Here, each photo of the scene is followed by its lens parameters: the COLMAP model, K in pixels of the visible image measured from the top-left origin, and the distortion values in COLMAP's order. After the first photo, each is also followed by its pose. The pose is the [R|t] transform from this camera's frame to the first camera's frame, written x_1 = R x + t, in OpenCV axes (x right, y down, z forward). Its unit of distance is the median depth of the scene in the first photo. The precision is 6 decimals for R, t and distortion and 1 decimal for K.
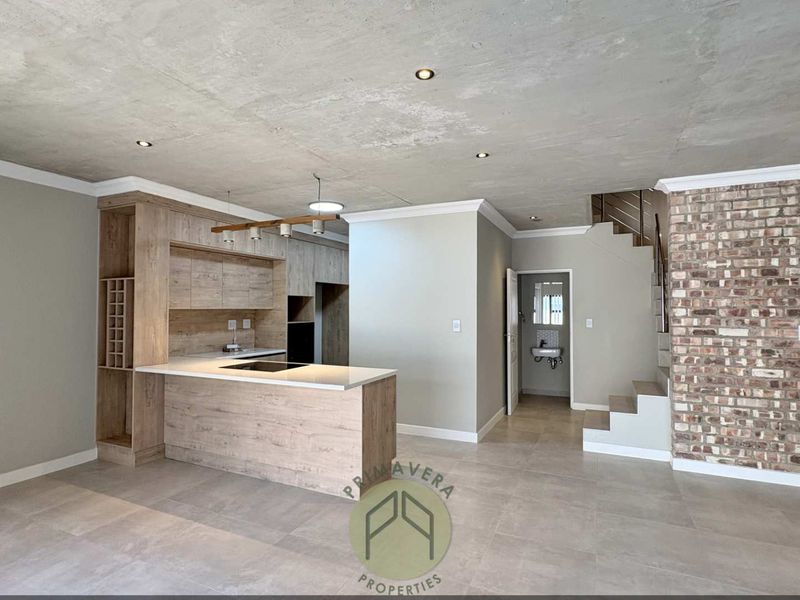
lens RADIAL K [[425.4, 0, 400.6], [0, 425.4, 299.7], [0, 0, 1]] dist [0.001437, 0.000186]
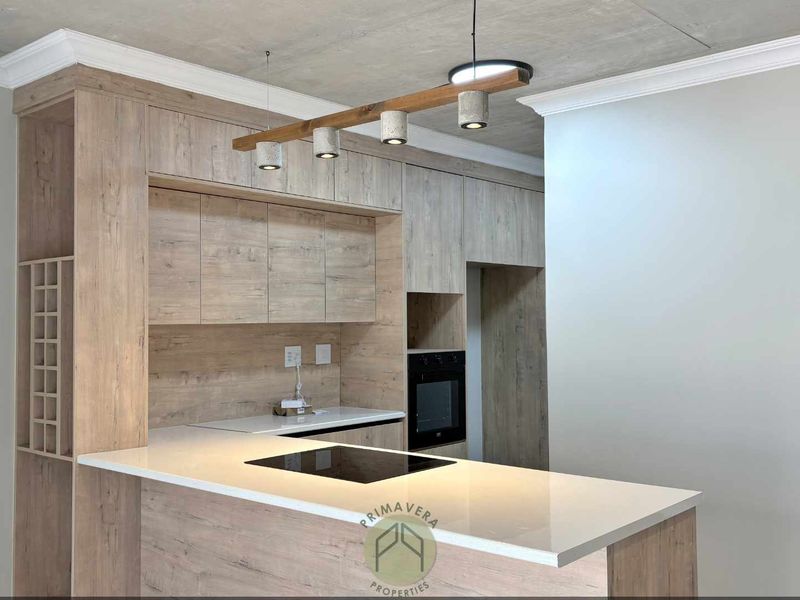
lens RADIAL K [[797.0, 0, 400.0], [0, 797.0, 300.0], [0, 0, 1]] dist [0.046179, -0.011956]
pose [[0.960747, -0.014994, -0.277021, -0.057046], [0.014207, 0.999887, -0.004851, 0.003975], [0.277062, 0.000725, 0.960852, 0.278493]]
